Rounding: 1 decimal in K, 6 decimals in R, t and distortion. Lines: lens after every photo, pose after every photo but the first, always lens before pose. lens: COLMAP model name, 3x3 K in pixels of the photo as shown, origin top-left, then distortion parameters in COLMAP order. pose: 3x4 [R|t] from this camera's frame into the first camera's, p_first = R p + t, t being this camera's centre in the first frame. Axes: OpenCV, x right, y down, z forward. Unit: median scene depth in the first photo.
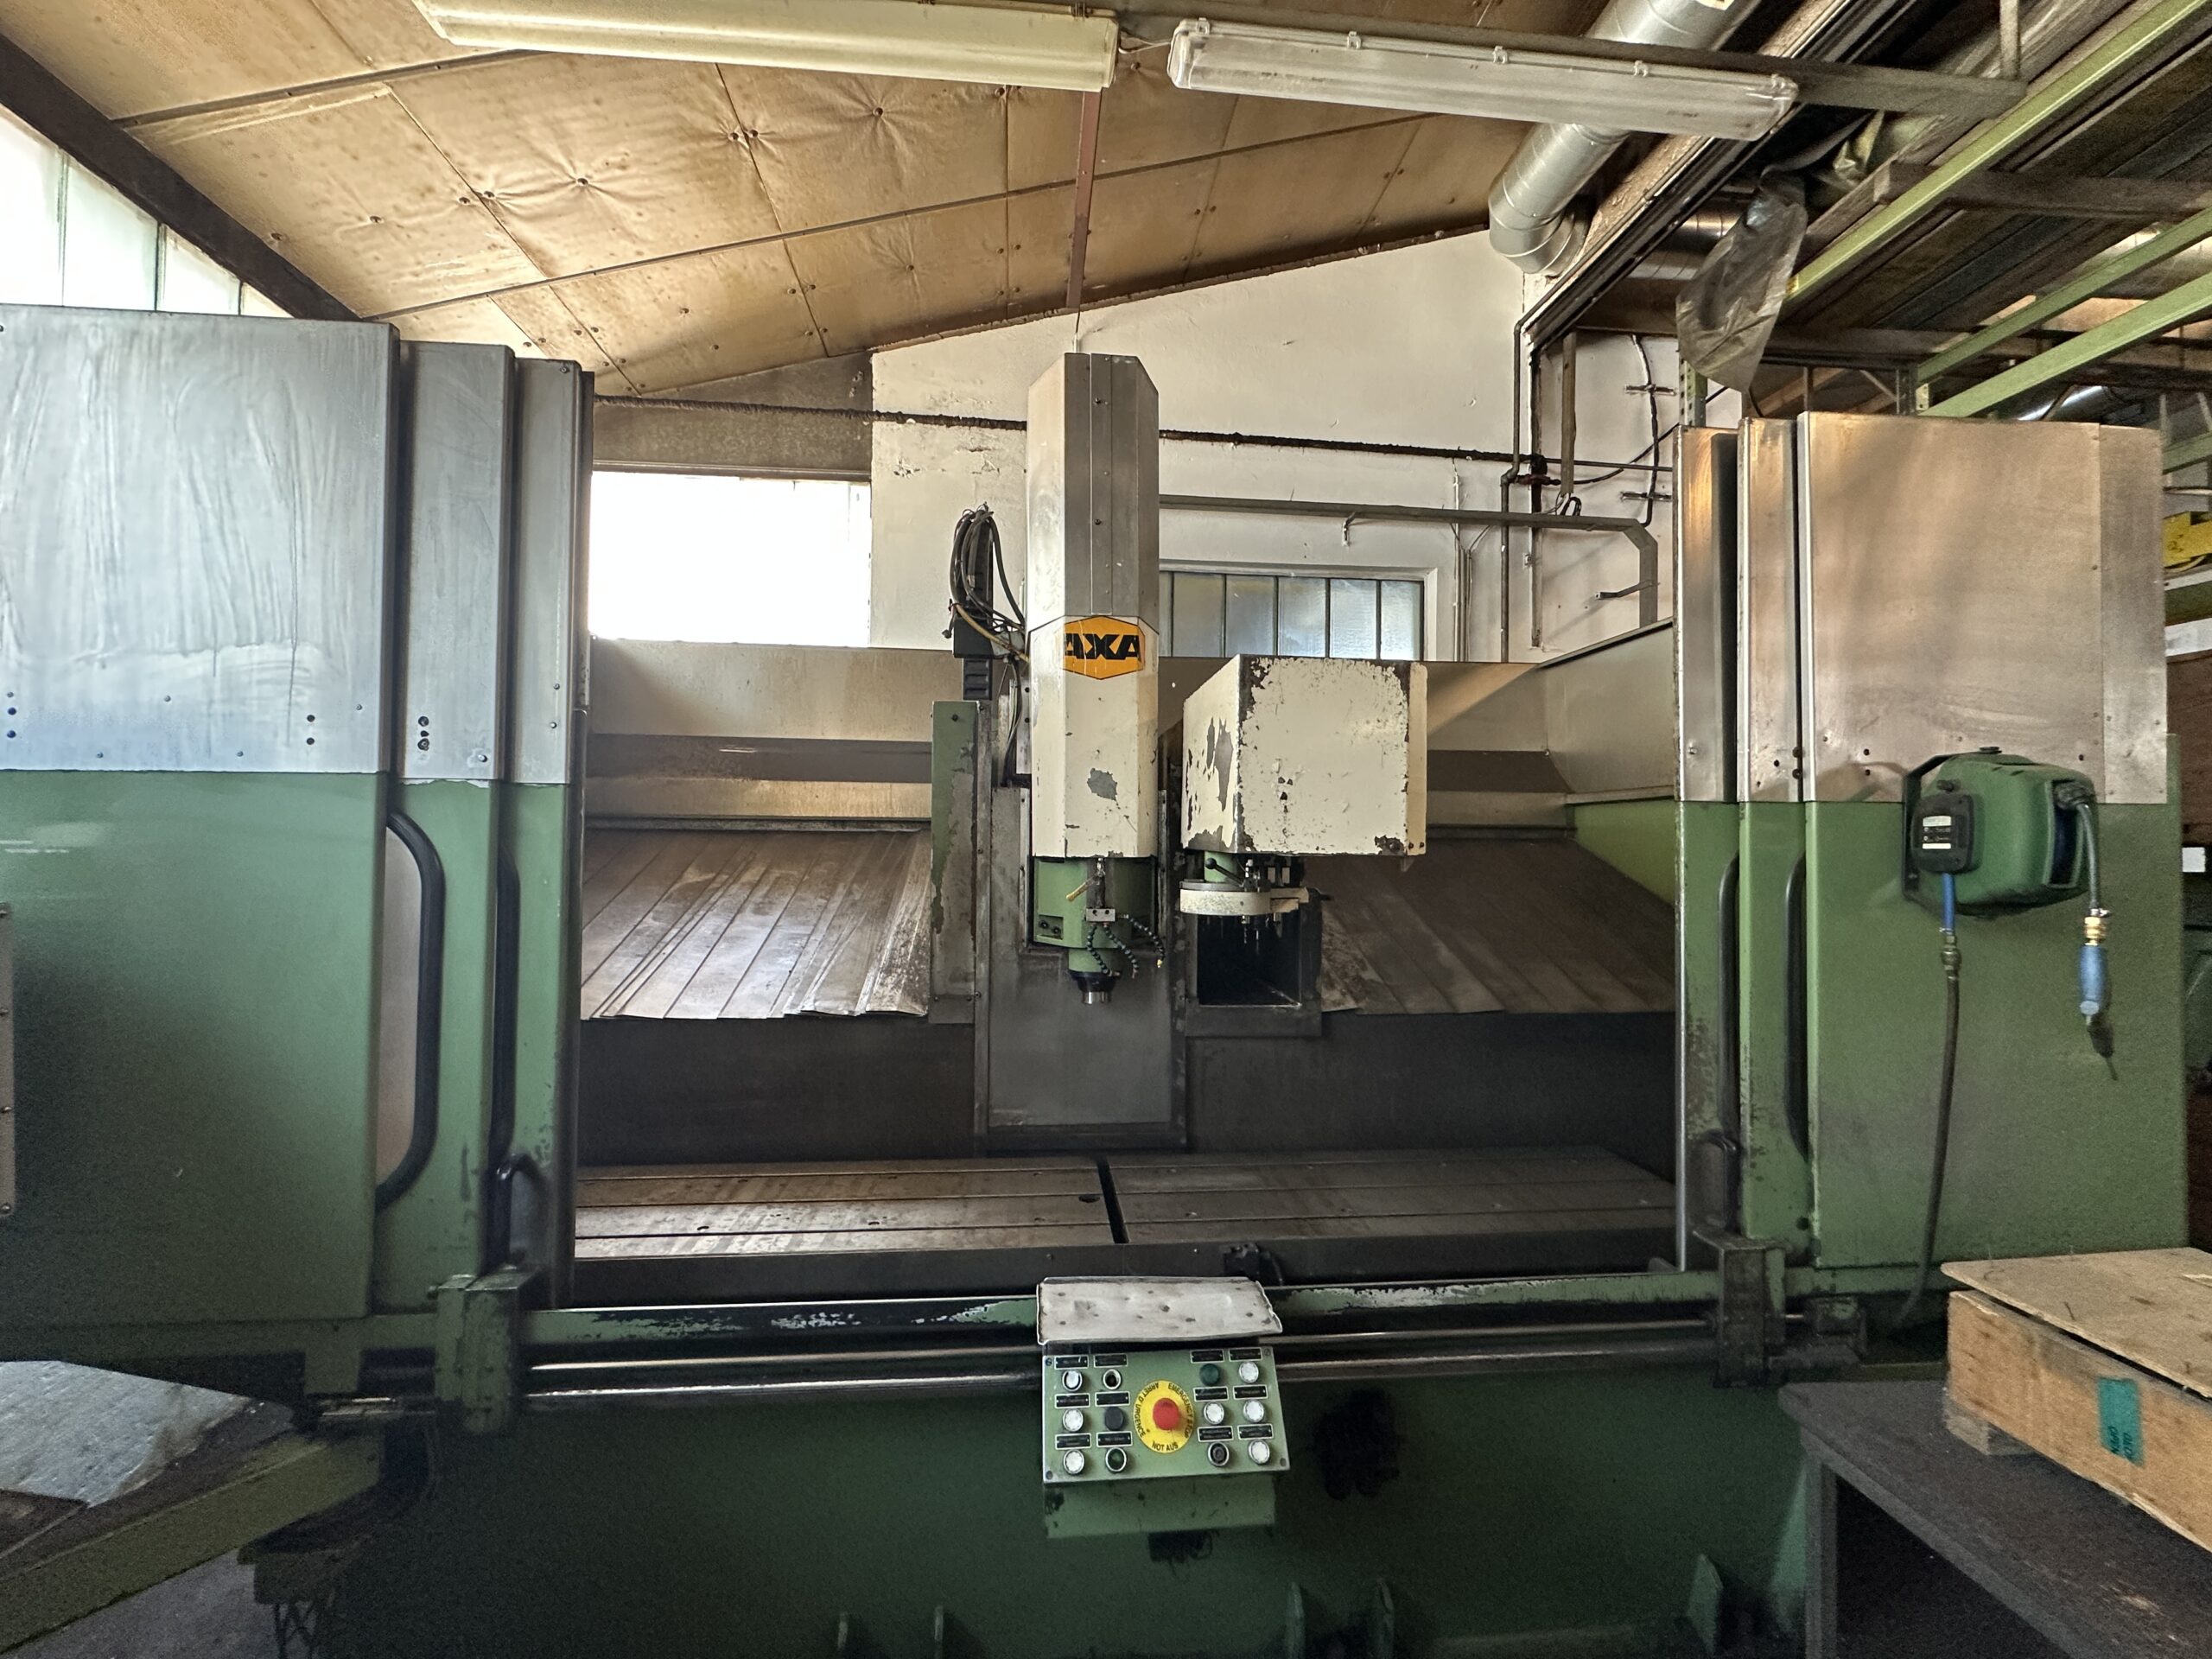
lens RADIAL K [[879.2, 0, 1106.0], [0, 879.2, 829.5], [0, 0, 1]] dist [-0.000028, 0.000039]
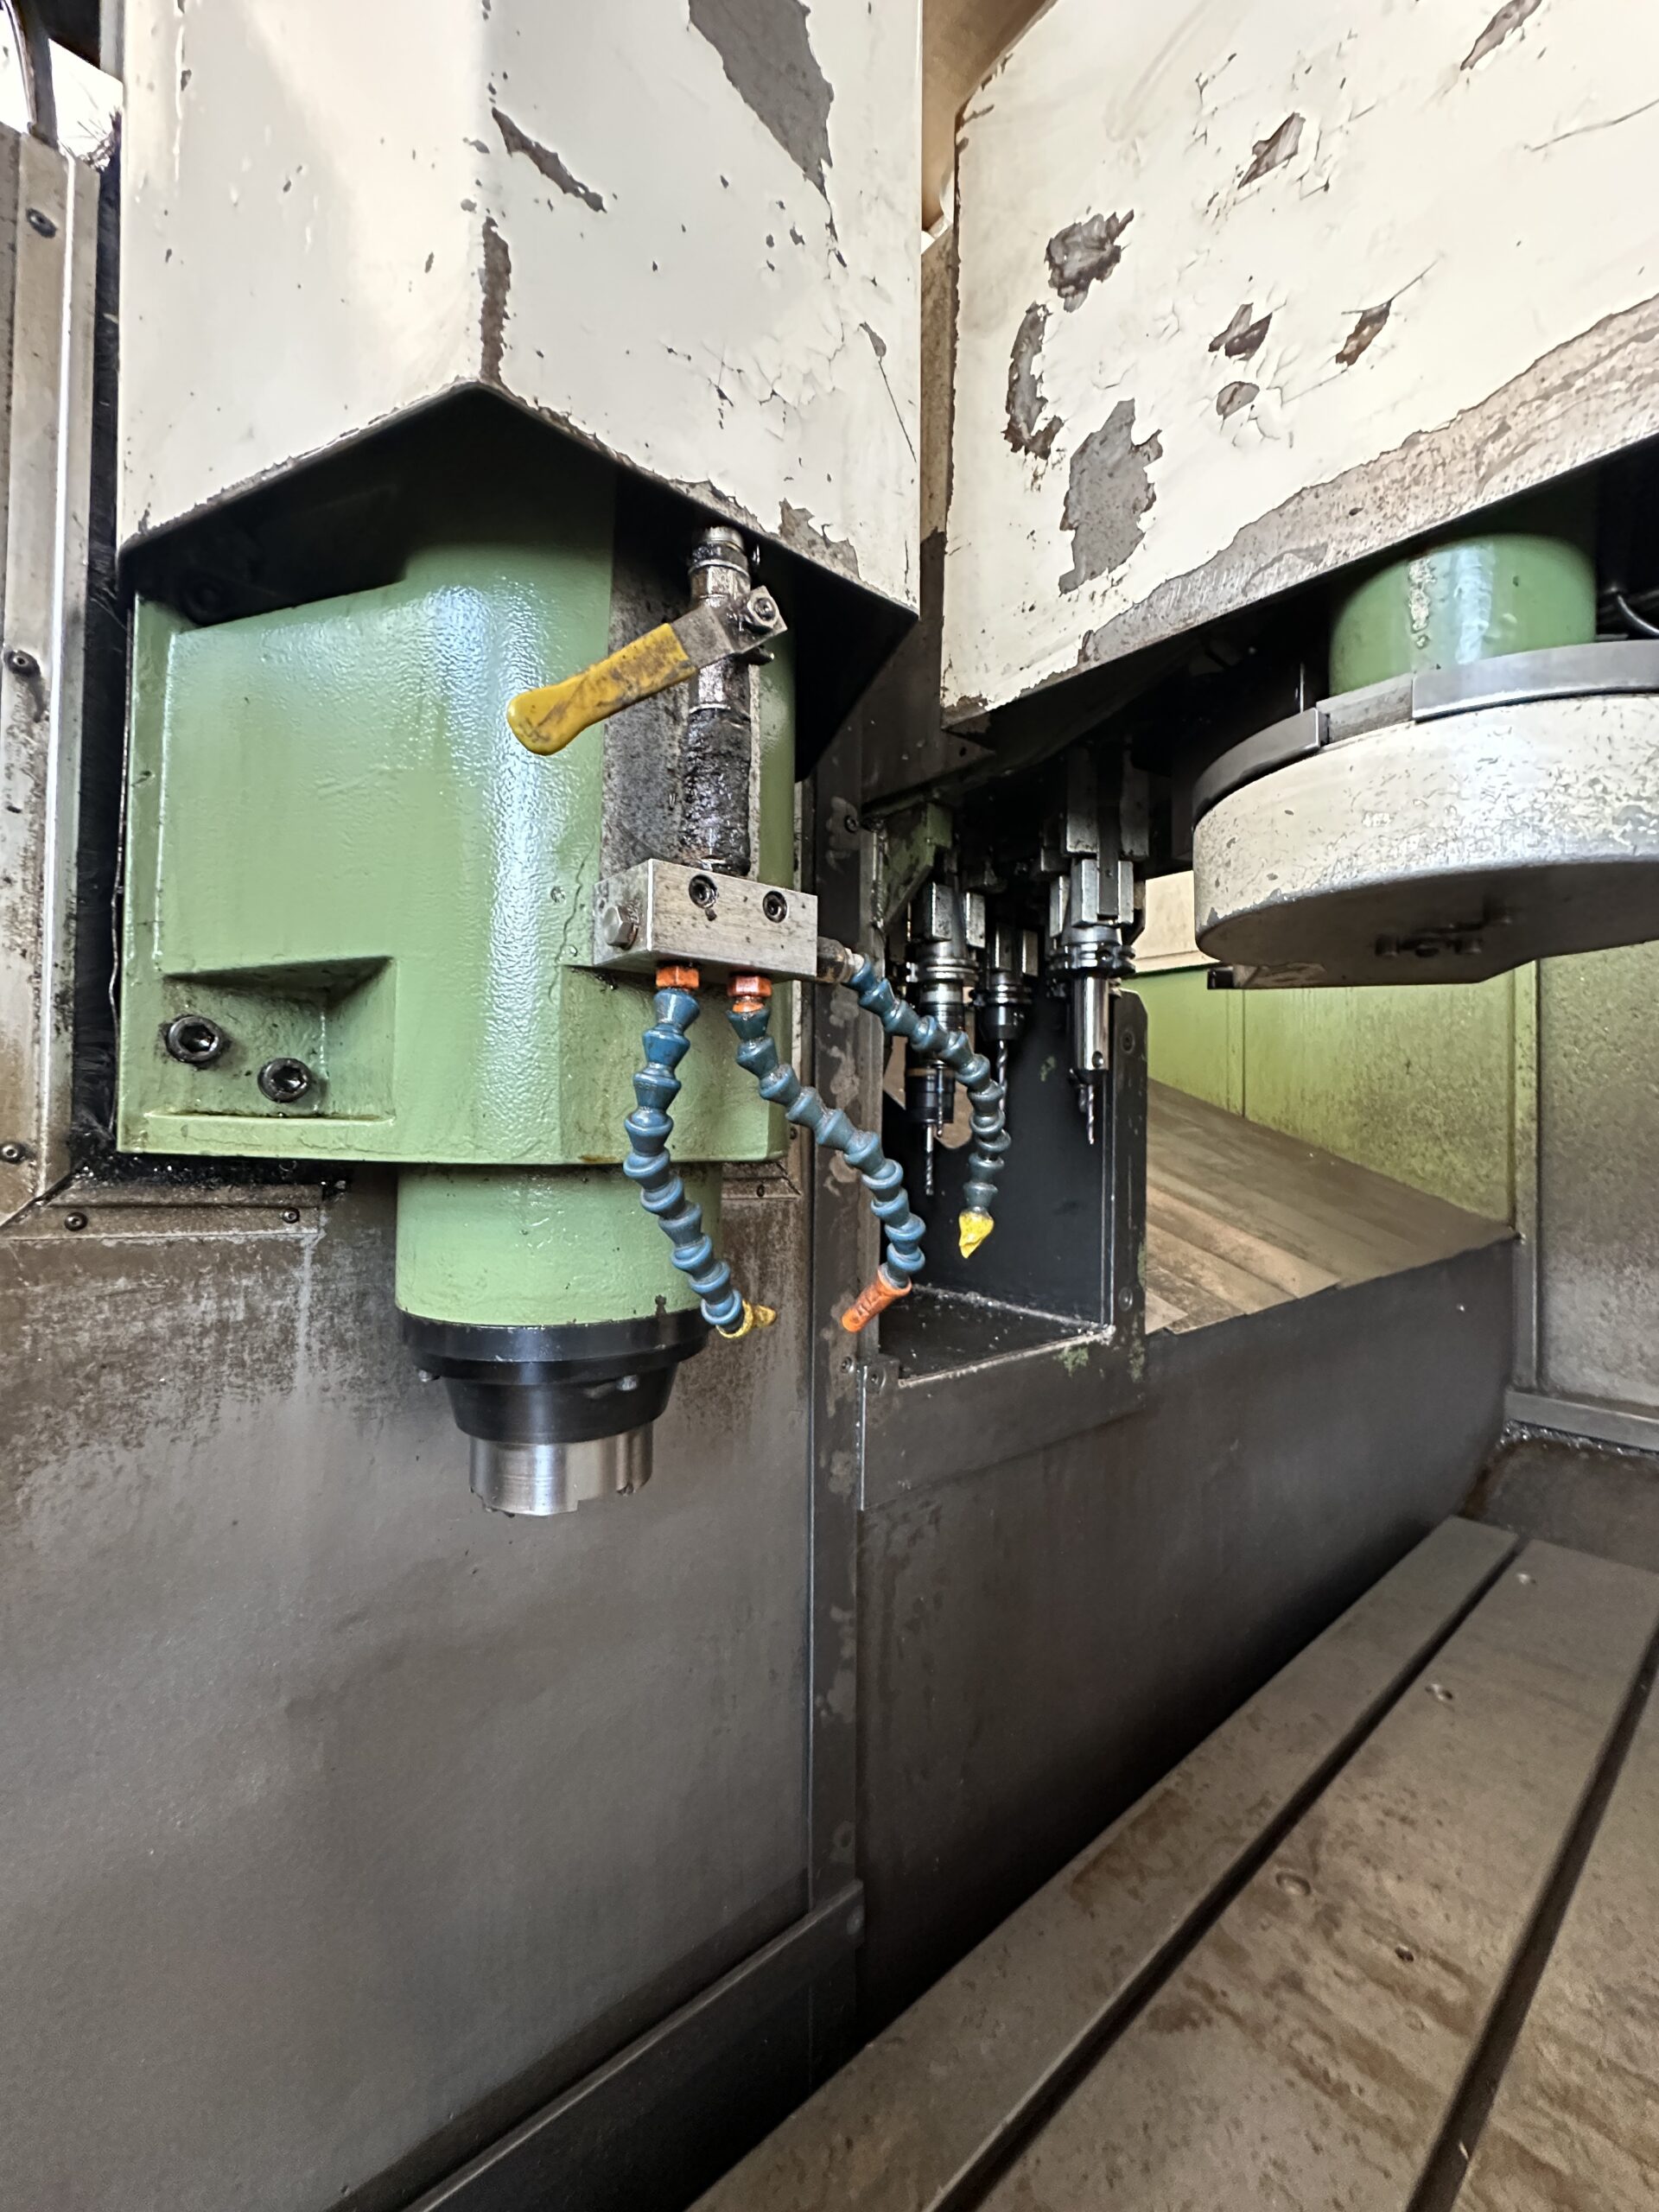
lens RADIAL K [[879.2, 0, 829.5], [0, 879.2, 1106.0], [0, 0, 1]] dist [-0.000028, 0.000039]
pose [[0.813977, 0.006315, 0.580863, -0.069587], [-0.011658, 0.999917, 0.005466, 0.117119], [-0.580781, -0.011221, 0.813983, 0.811628]]
